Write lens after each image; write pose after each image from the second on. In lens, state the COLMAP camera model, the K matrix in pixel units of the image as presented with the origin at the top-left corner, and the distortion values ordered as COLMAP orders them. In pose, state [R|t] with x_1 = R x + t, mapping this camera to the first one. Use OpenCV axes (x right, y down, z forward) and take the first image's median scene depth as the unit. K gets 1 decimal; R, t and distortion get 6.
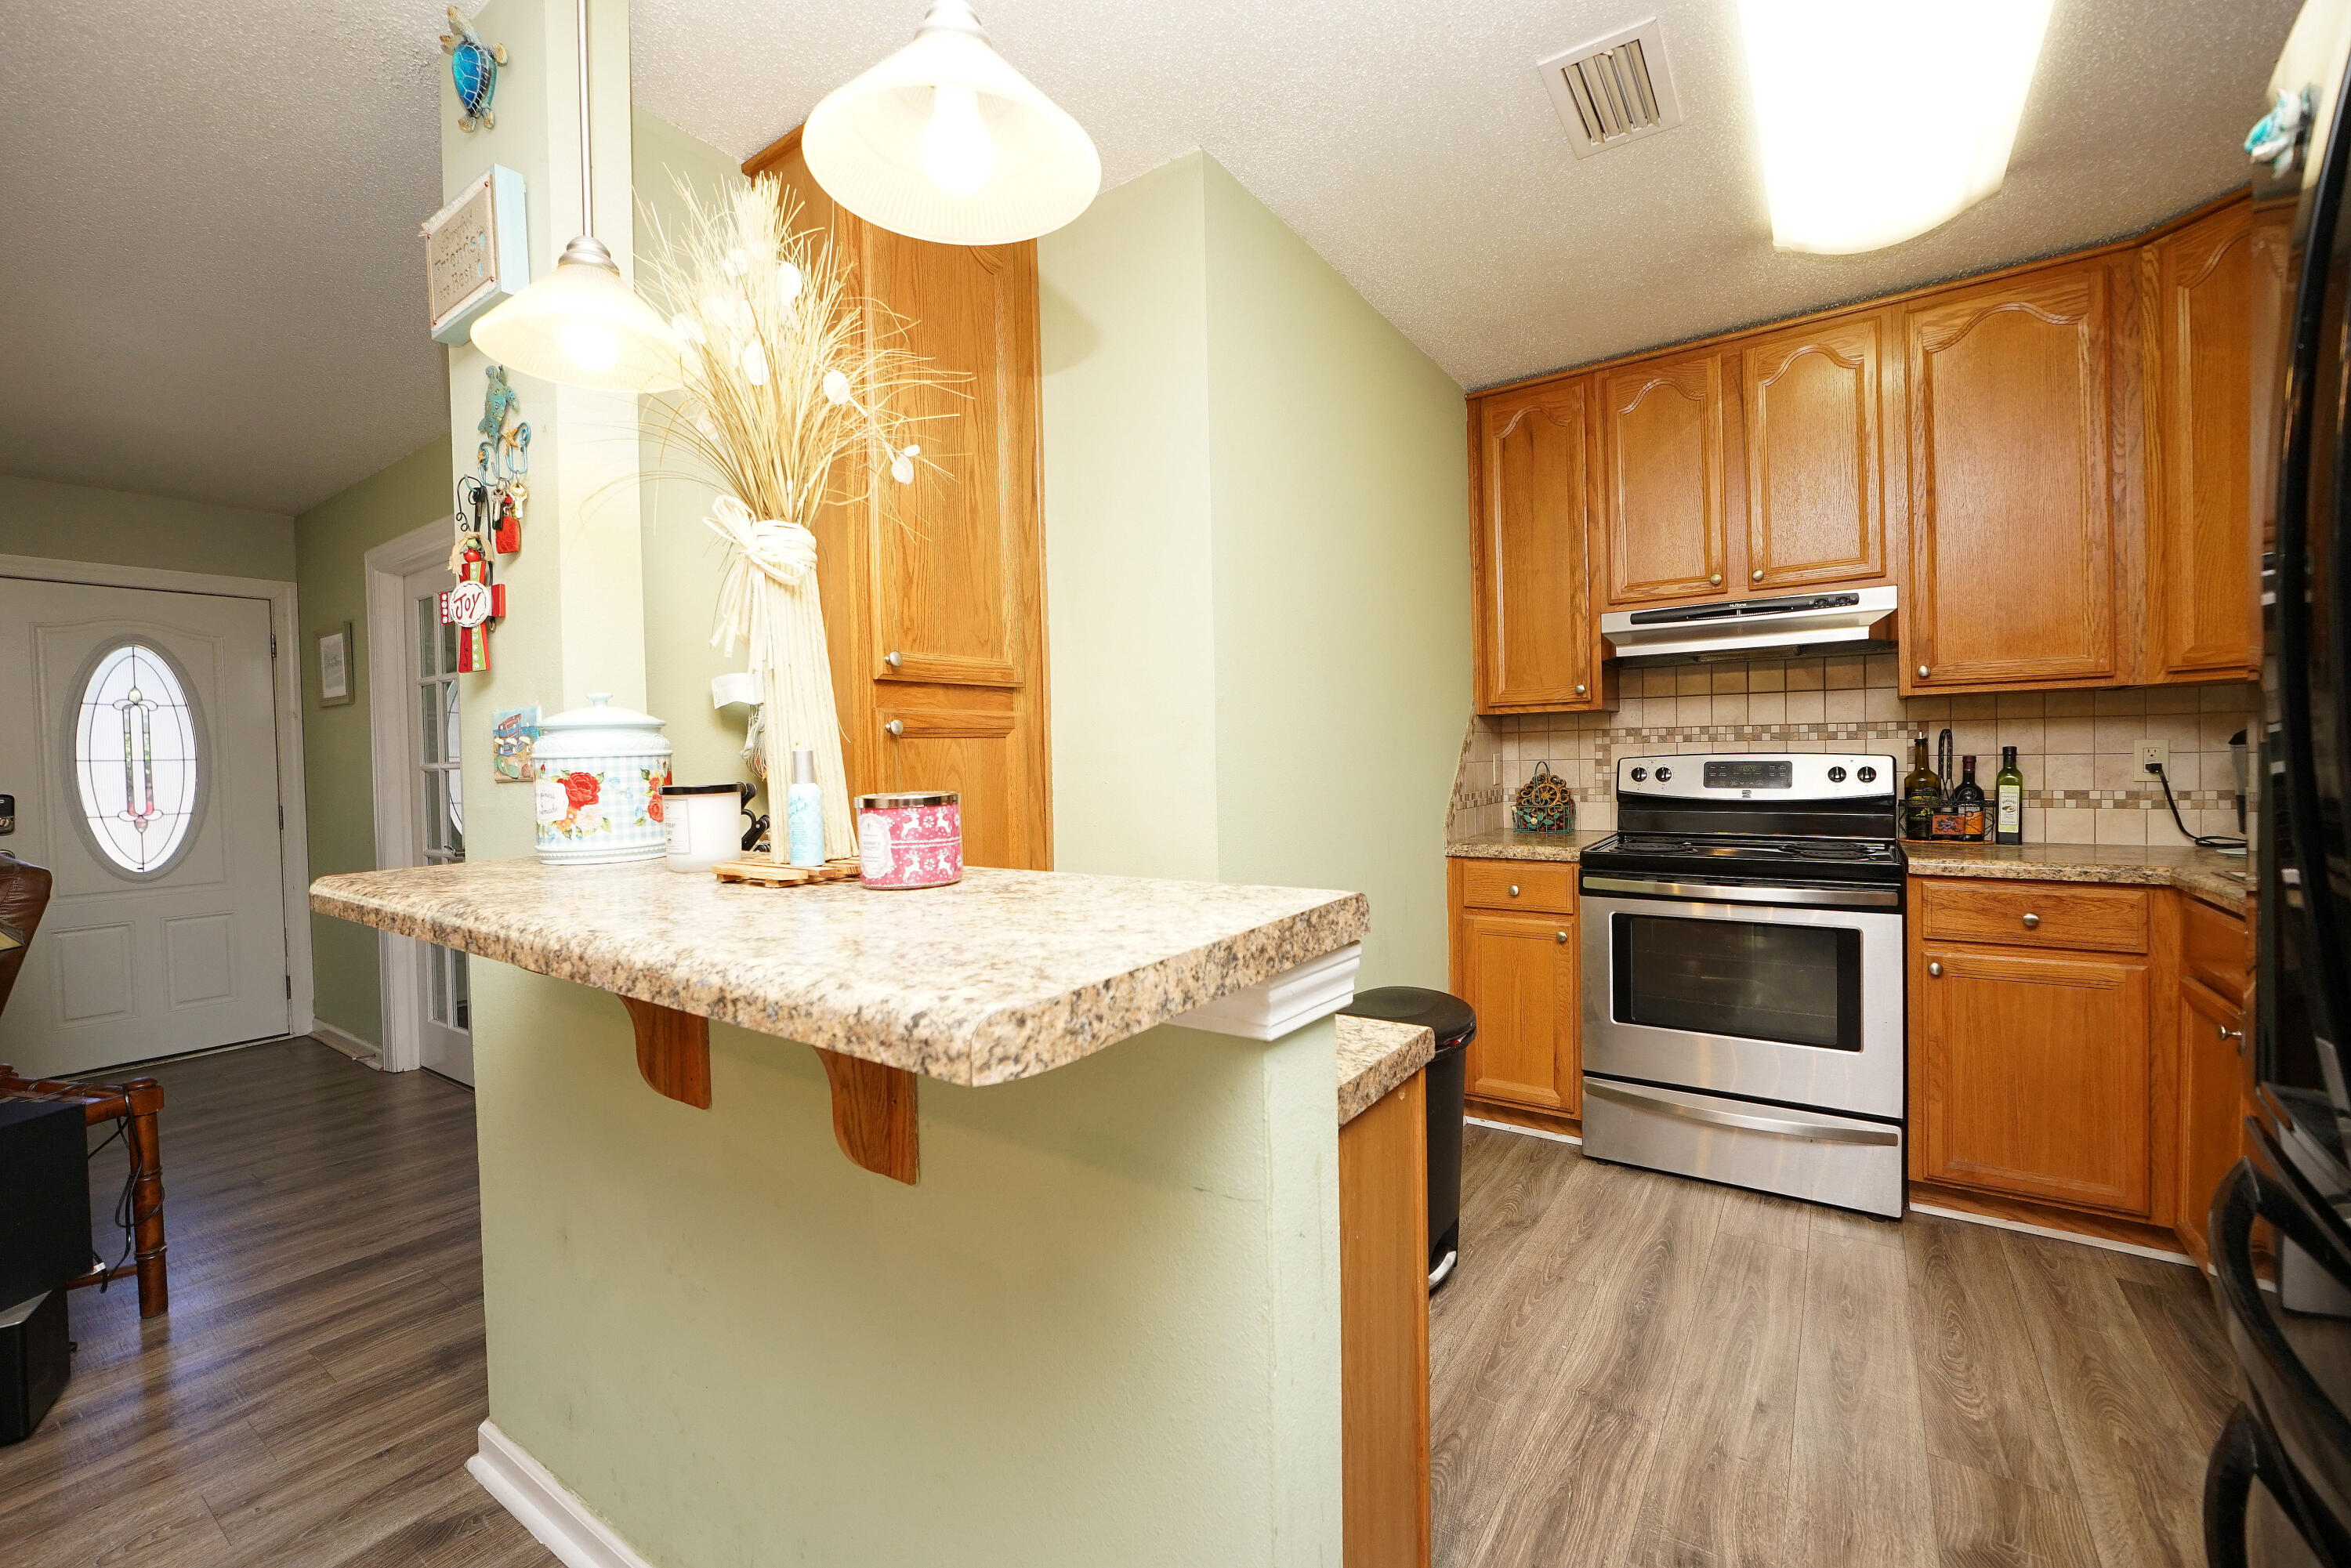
lens RADIAL K [[982.3, 0, 1154.5], [0, 982.3, 775.8], [0, 0, 1]] dist [-0.003993, 0.002744]
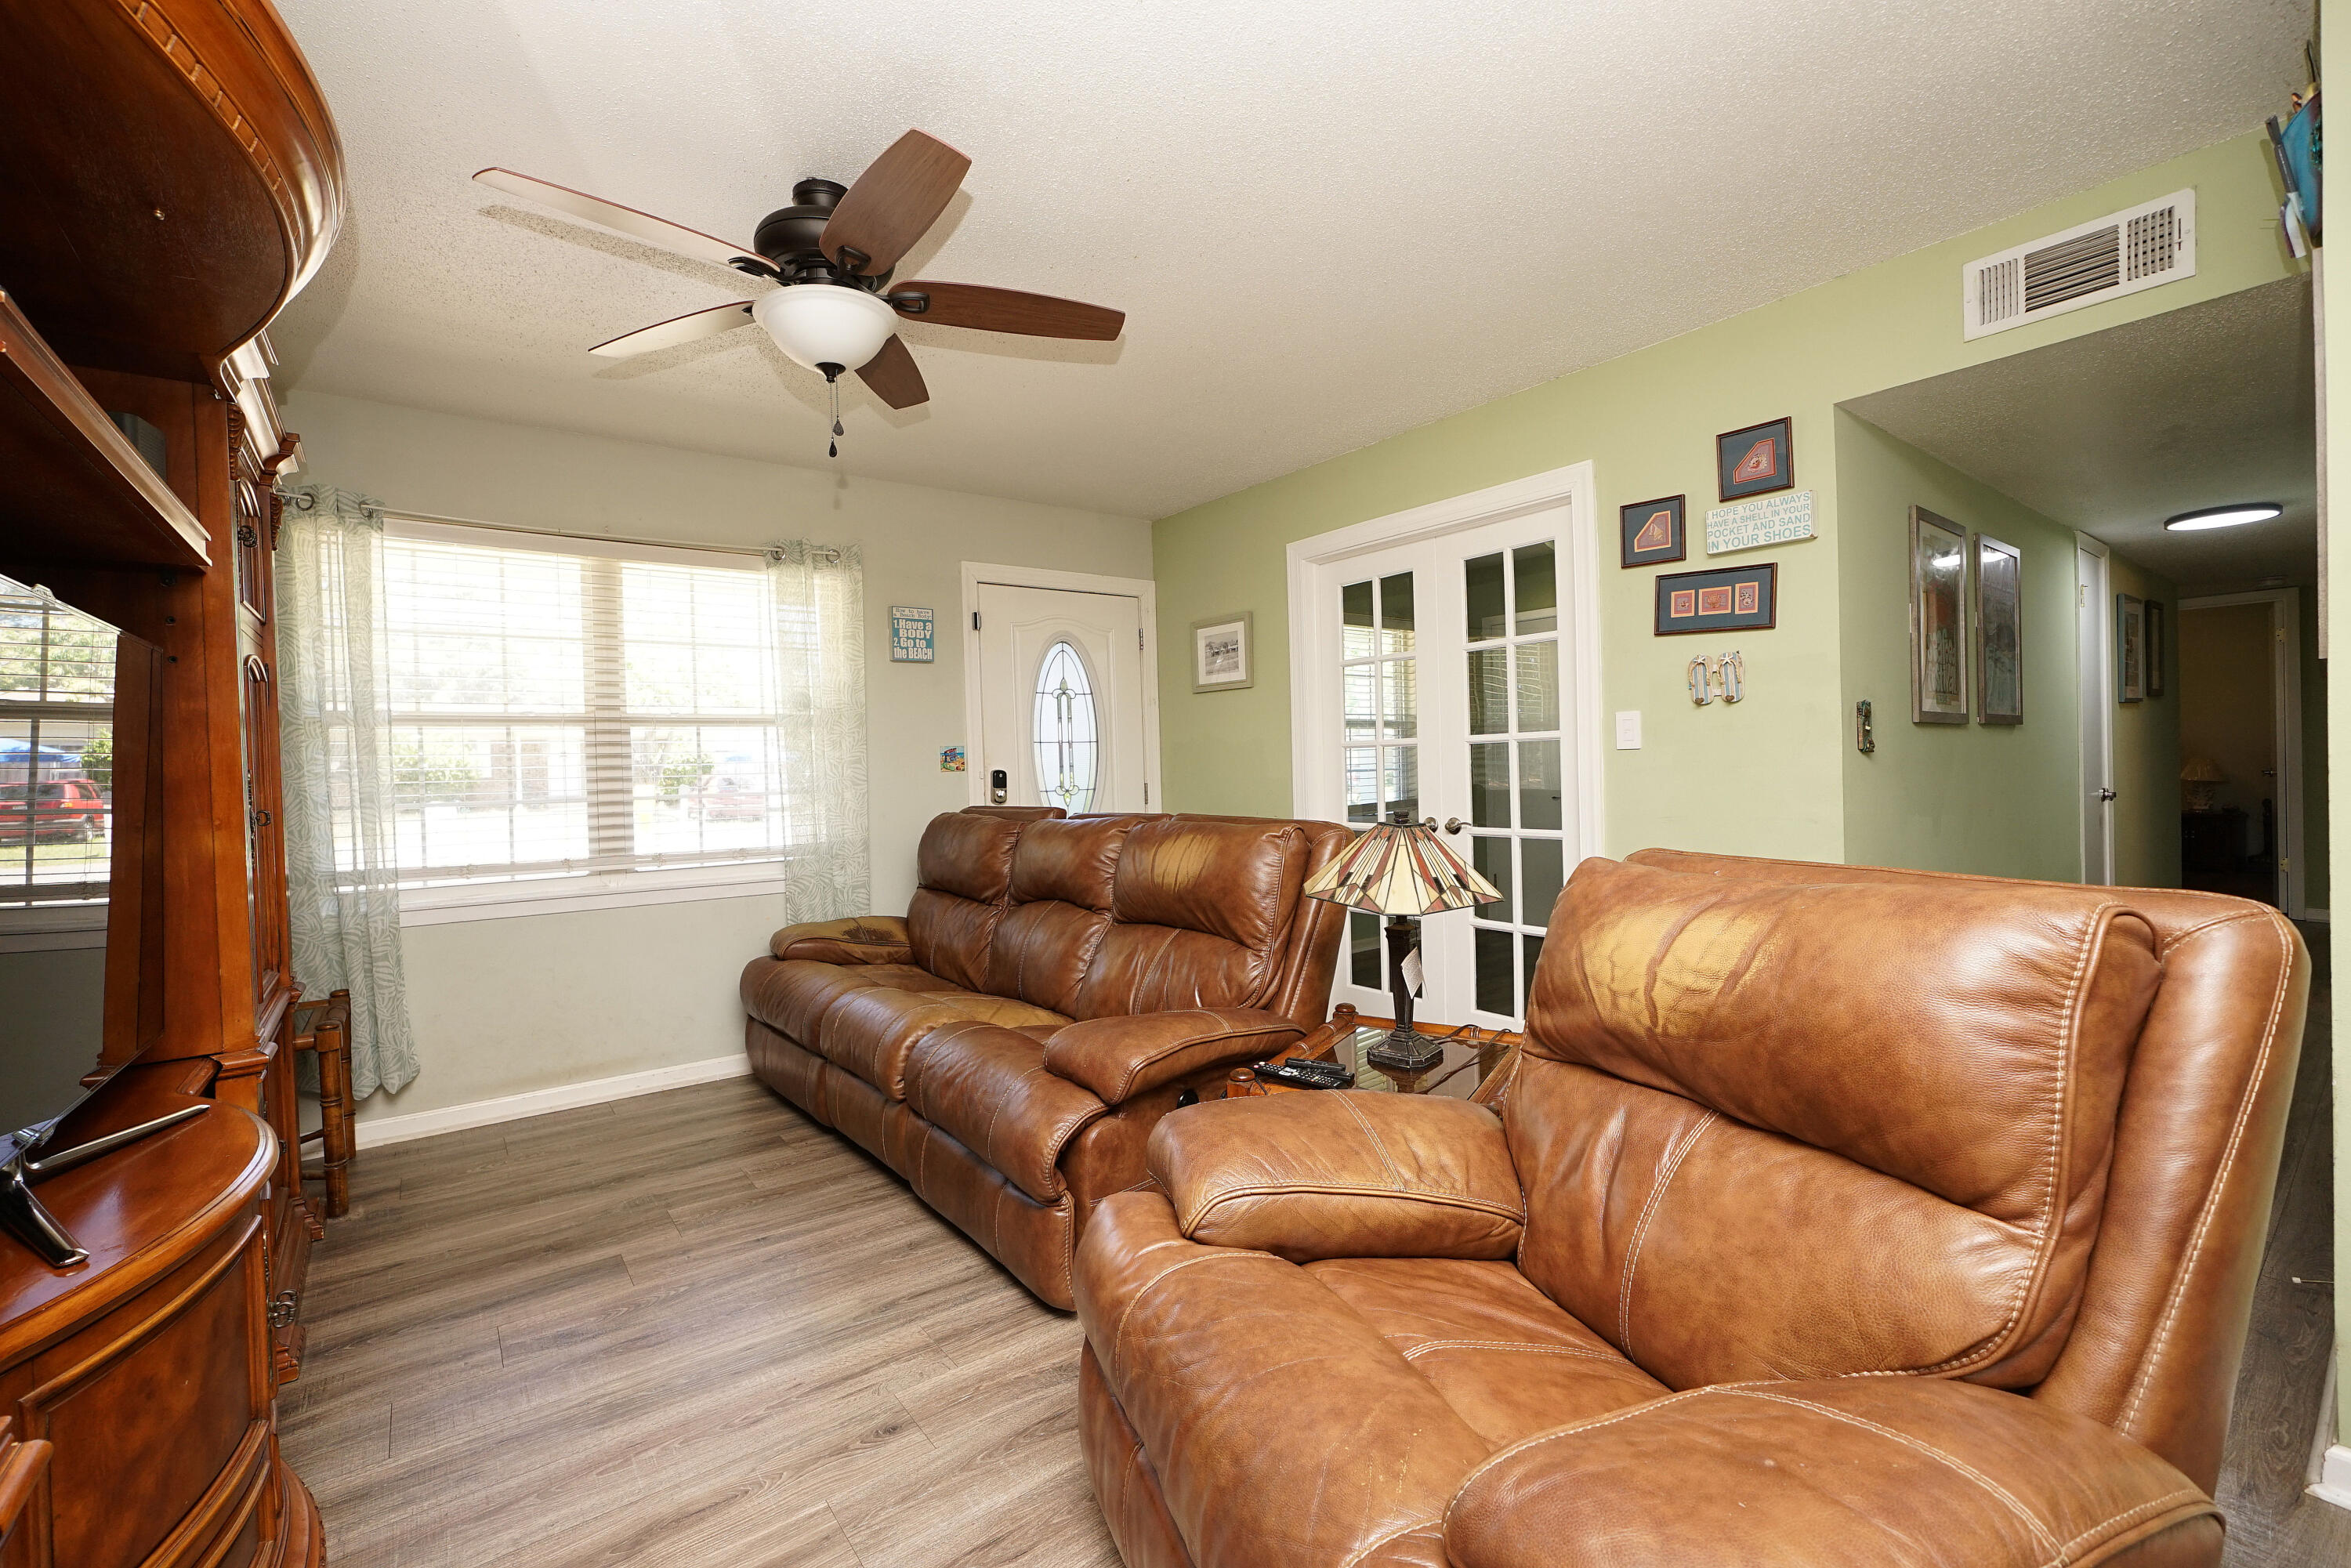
lens RADIAL K [[982.3, 0, 1162.3], [0, 982.3, 779.6], [0, 0, 1]] dist [-0.003993, 0.002744]
pose [[0.955526, 0.002925, -0.294892, -0.875690], [-0.001170, 0.999981, 0.006129, 0.032813], [0.294904, -0.005511, 0.955511, -0.094822]]
